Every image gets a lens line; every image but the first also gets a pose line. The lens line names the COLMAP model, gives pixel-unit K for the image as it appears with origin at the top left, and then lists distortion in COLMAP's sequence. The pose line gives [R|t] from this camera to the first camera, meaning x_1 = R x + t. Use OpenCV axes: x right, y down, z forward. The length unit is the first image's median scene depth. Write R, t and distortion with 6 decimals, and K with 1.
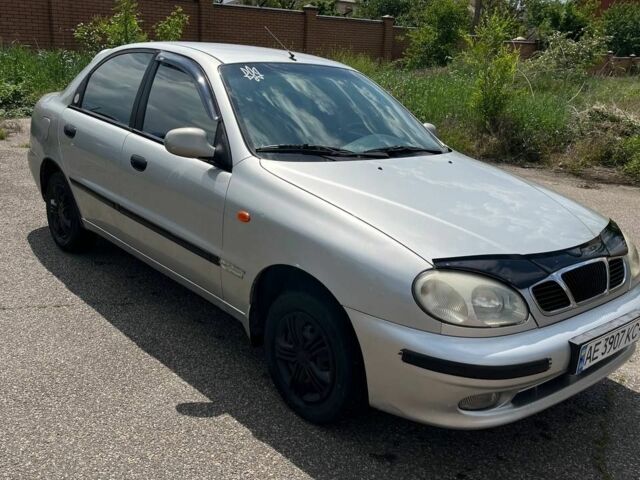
lens RADIAL K [[634.1, 0, 338.3], [0, 634.1, 237.6], [0, 0, 1]] dist [0.020301, -0.001113]
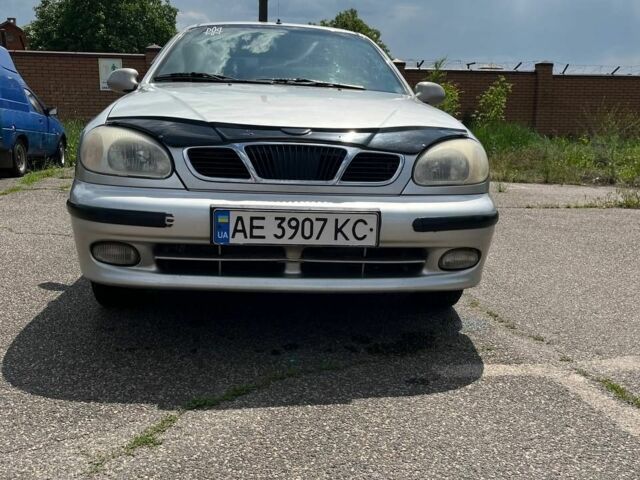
lens RADIAL K [[637.4, 0, 334.6], [0, 637.4, 241.7], [0, 0, 1]] dist [0.035486, -0.020743]
pose [[0.820665, 0.055234, -0.568734, 0.969332], [-0.132490, 0.986586, -0.095364, 0.261611], [0.555838, 0.153614, 0.816974, 0.348640]]
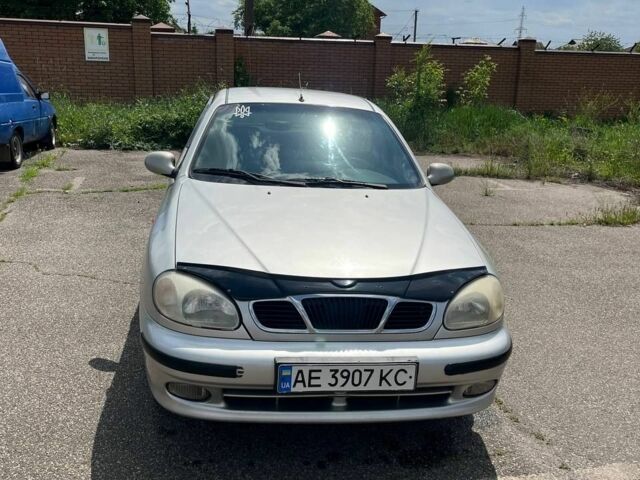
lens RADIAL K [[634.1, 0, 338.3], [0, 634.1, 237.6], [0, 0, 1]] dist [0.020301, -0.001113]
pose [[0.843638, 0.110782, -0.525360, 0.927741], [-0.147238, 0.988706, -0.027952, -0.019979], [0.516330, 0.100934, 0.850421, 0.135994]]
